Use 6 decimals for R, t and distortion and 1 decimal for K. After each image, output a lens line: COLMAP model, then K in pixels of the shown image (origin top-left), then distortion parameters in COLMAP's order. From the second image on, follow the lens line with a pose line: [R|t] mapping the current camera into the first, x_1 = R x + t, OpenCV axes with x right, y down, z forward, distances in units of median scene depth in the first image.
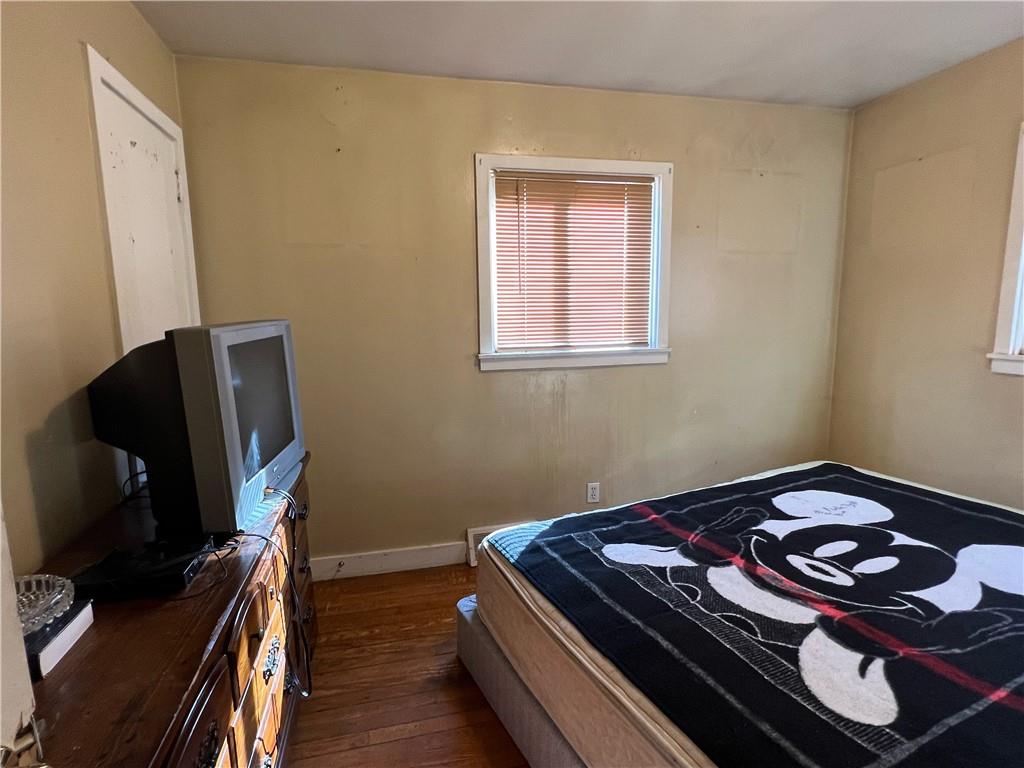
lens RADIAL K [[529.4, 0, 512.6], [0, 529.4, 387.5], [0, 0, 1]] dist [-0.001972, -0.000232]
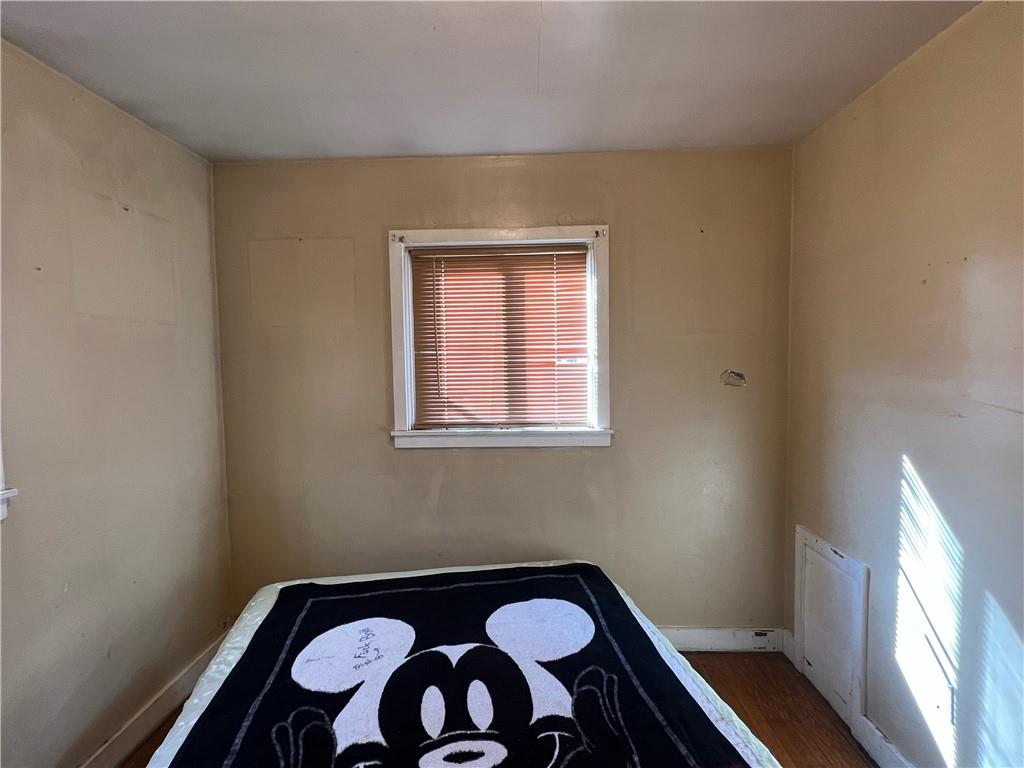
lens RADIAL K [[529.4, 0, 512.1], [0, 529.4, 383.3], [0, 0, 1]] dist [-0.001972, -0.000232]
pose [[0.266641, -0.042508, 0.962858, -0.083942], [0.149029, 0.988830, 0.002385, -0.129128], [-0.952204, 0.142858, 0.269997, 0.453499]]
